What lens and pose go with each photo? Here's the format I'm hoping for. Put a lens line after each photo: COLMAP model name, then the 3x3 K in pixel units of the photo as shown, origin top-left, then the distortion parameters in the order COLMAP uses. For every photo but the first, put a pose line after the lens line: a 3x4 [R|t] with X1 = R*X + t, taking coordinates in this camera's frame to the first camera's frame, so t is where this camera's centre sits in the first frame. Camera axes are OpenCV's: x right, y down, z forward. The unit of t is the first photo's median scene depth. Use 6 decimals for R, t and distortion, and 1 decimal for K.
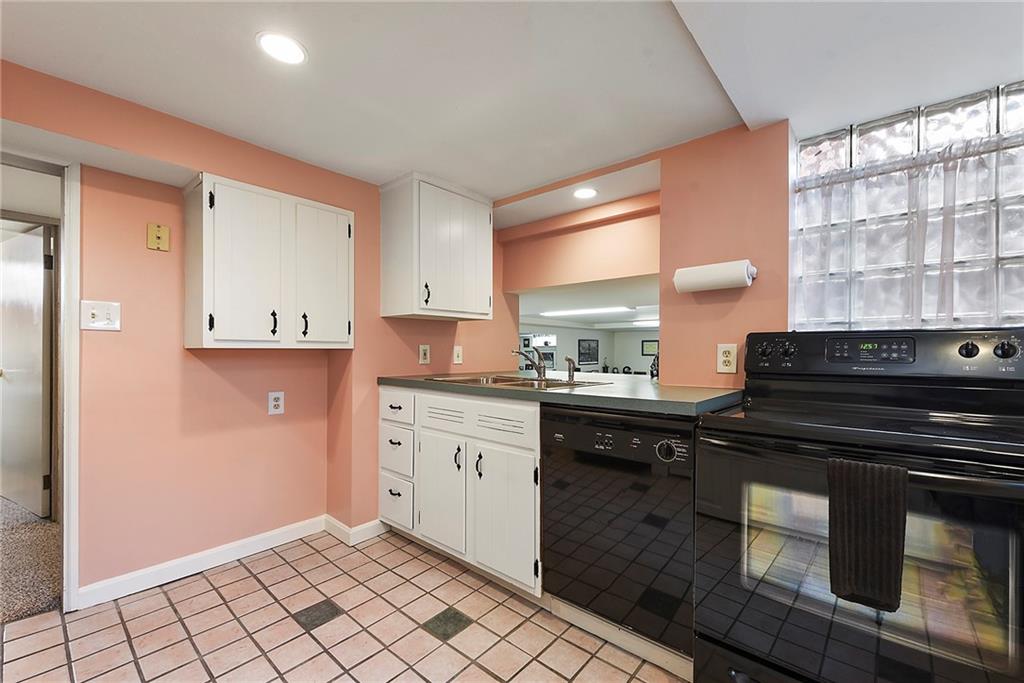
lens RADIAL K [[428.3, 0, 530.6], [0, 428.3, 353.9], [0, 0, 1]] dist [0.000093, -0.000103]
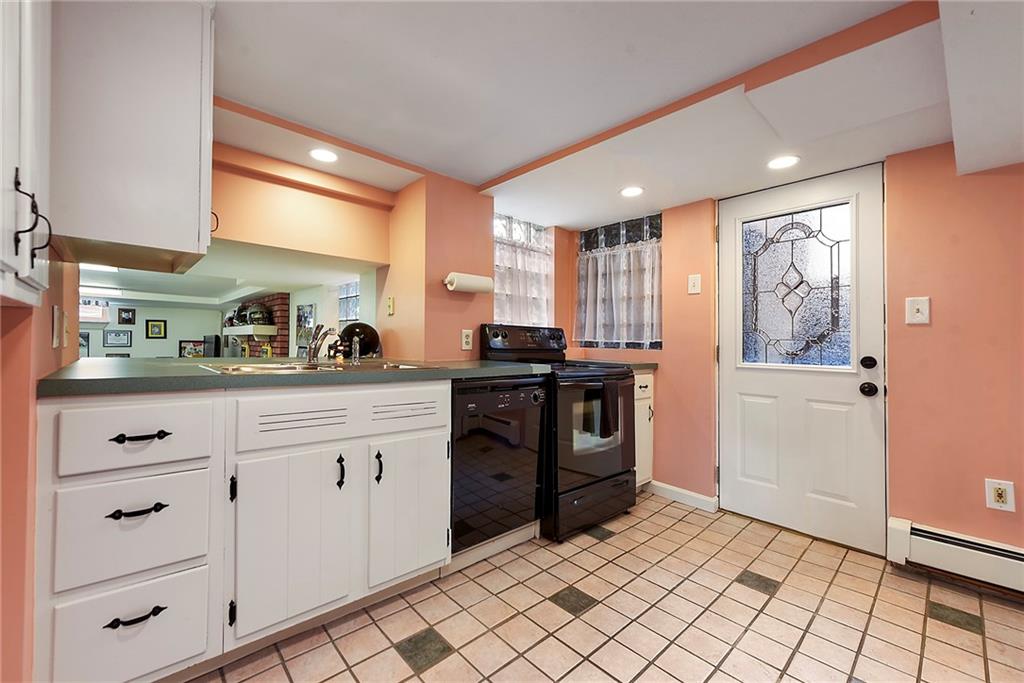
lens RADIAL K [[418.7, 0, 511.1], [0, 418.7, 330.1], [0, 0, 1]] dist [0.001775, 0.000015]
pose [[0.119448, 0.029164, 0.992412, -0.971807], [-0.015543, 0.999501, -0.027502, 0.014847], [-0.992719, -0.012140, 0.119841, 0.701012]]
